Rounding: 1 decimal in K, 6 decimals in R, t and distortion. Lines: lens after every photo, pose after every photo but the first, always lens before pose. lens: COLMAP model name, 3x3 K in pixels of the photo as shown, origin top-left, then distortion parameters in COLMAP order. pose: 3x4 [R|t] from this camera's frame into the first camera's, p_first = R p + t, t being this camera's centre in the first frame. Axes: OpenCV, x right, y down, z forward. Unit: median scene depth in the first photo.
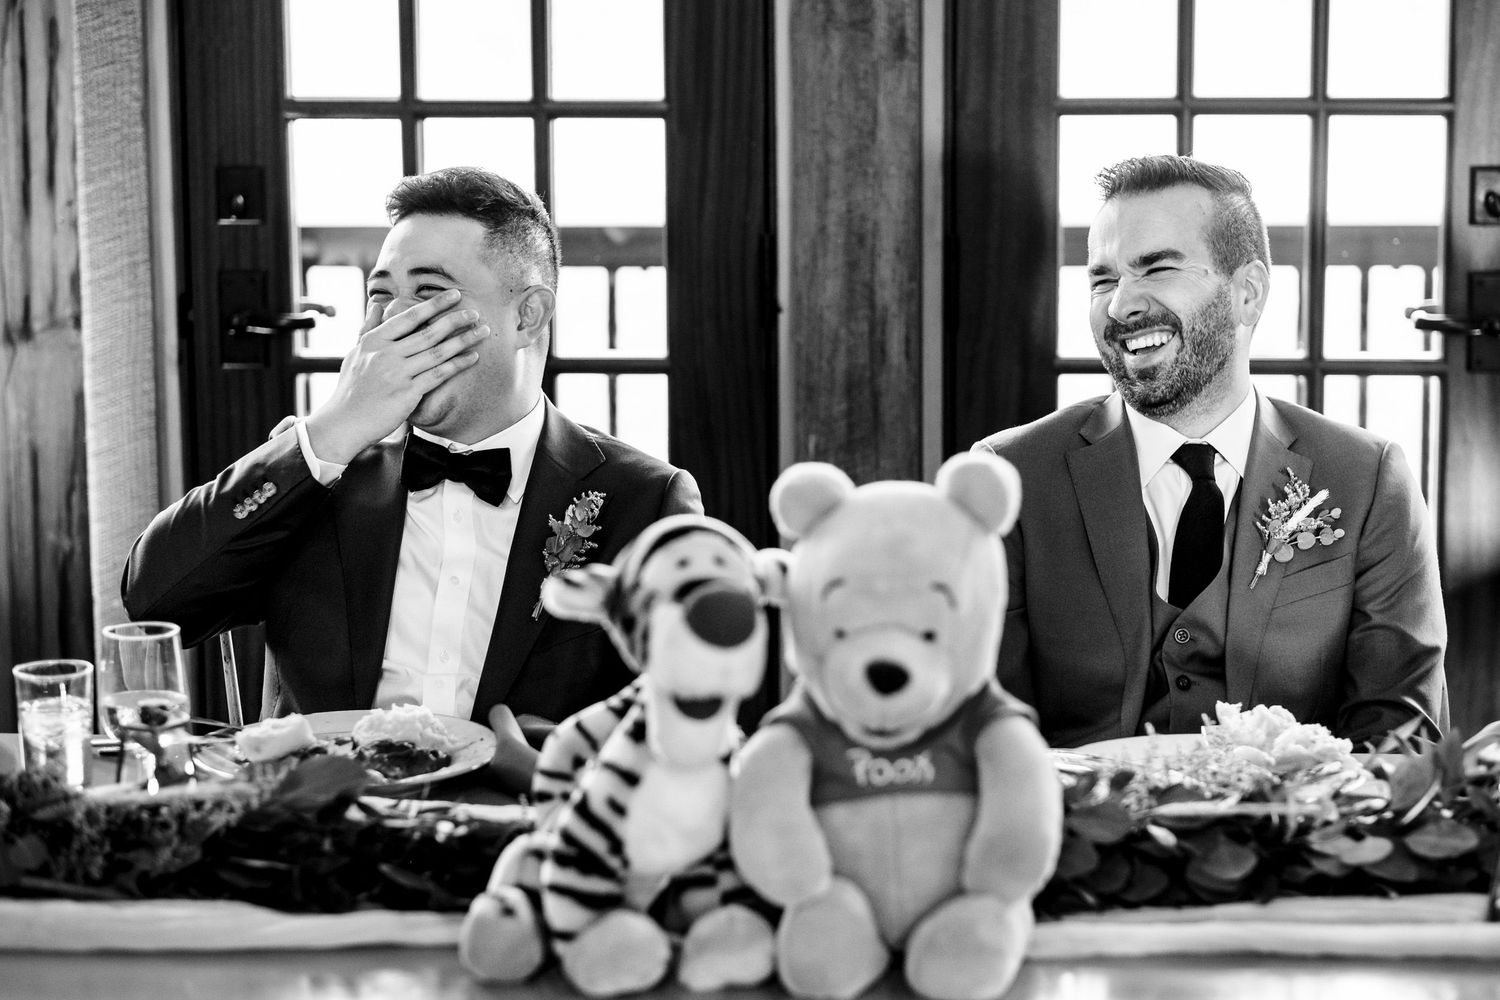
lens RADIAL K [[3555.8, 0, 822.9], [0, 3555.8, 523.4], [0, 0, 1]] dist [0.250456, -0.691404]
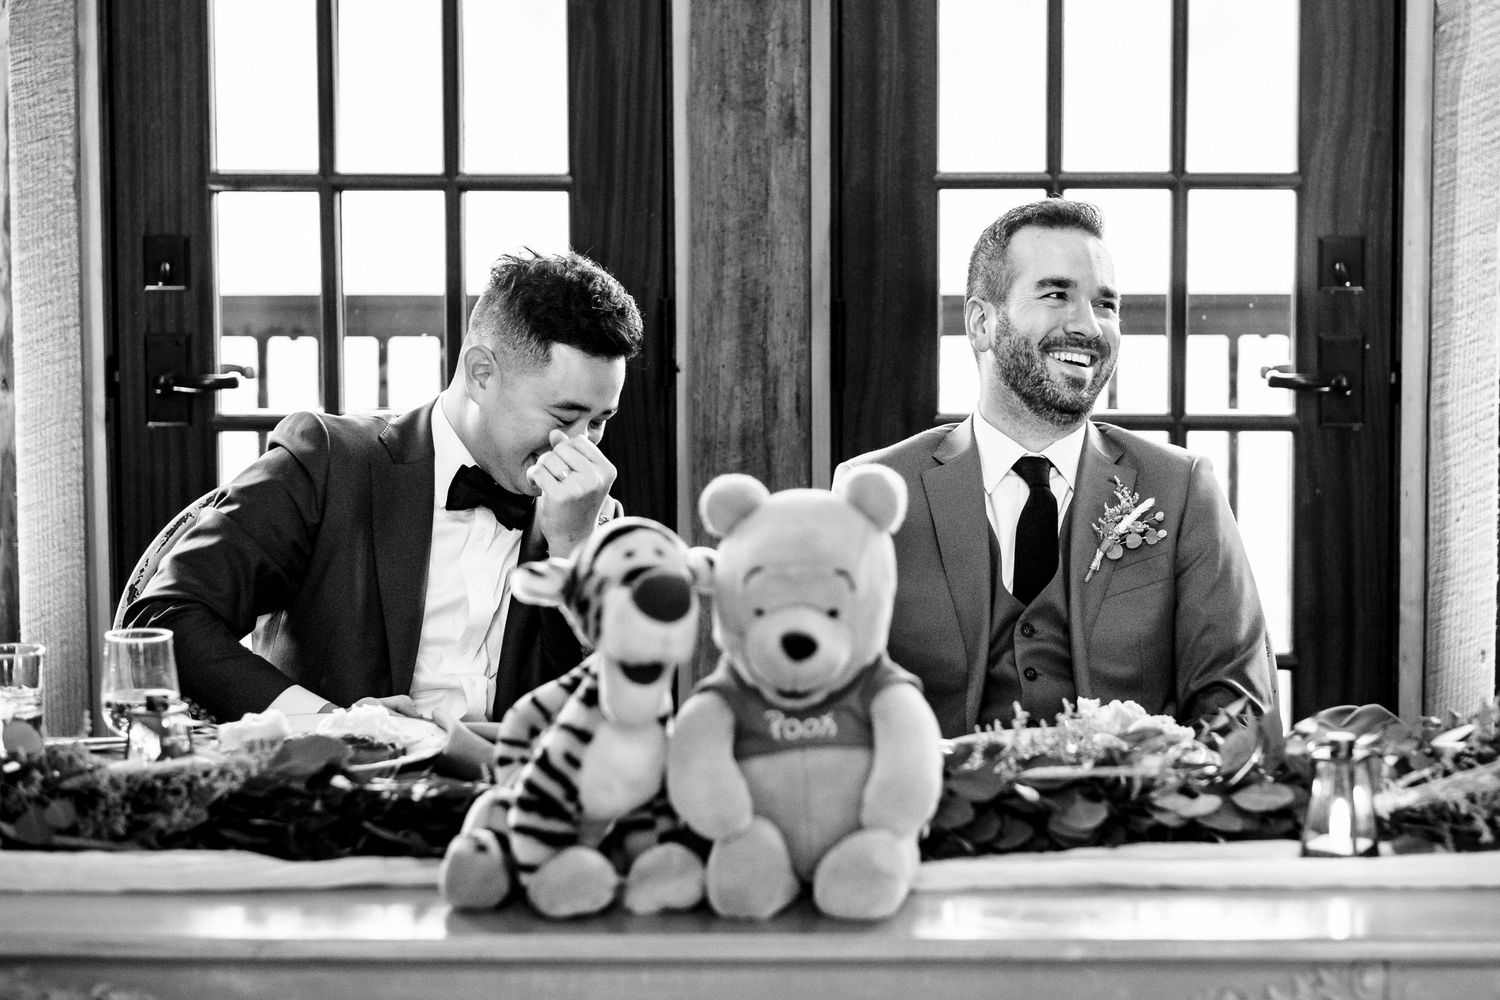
lens RADIAL K [[3640.9, 0, 809.8], [0, 3640.9, 494.7], [0, 0, 1]] dist [0.305947, -0.030581]
pose [[0.999533, -0.002778, 0.030438, -0.011381], [0.003708, 0.999526, -0.030552, 0.021091], [-0.030338, 0.030650, 0.999070, -0.174801]]
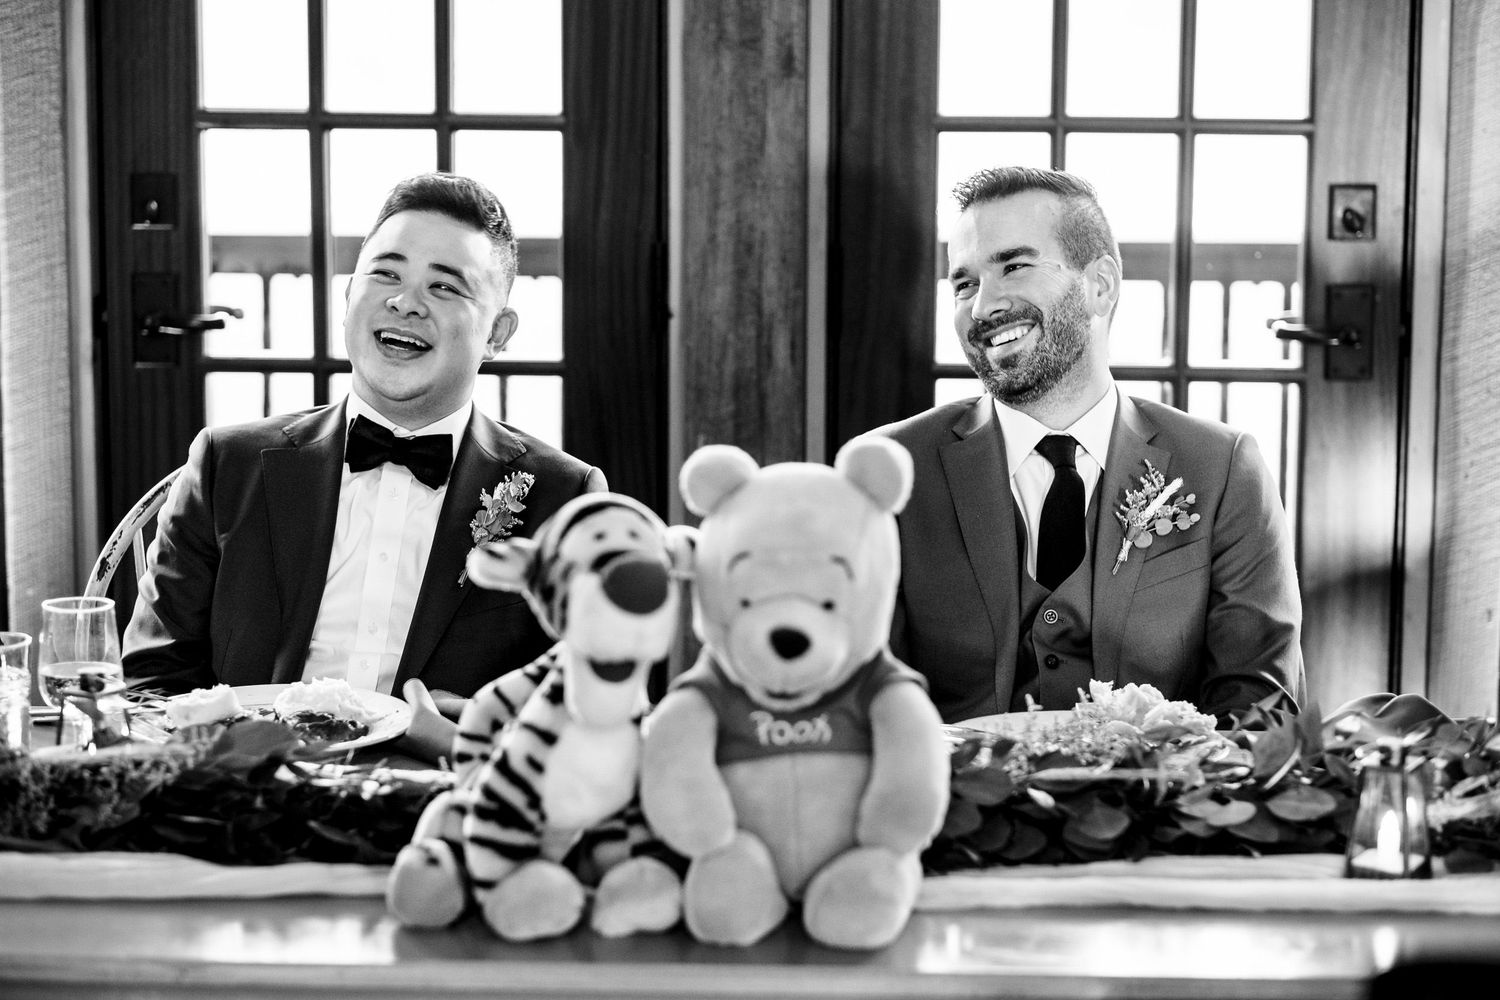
lens RADIAL K [[3458.2, 0, 750.0], [0, 3458.2, 500.0], [0, 0, 1]] dist [0.251190, -0.364477]
pose [[0.999861, 0.007248, 0.014982, -0.007071], [-0.007109, 0.999931, -0.009330, 0.007022], [-0.015048, 0.009222, 0.999844, -0.033199]]
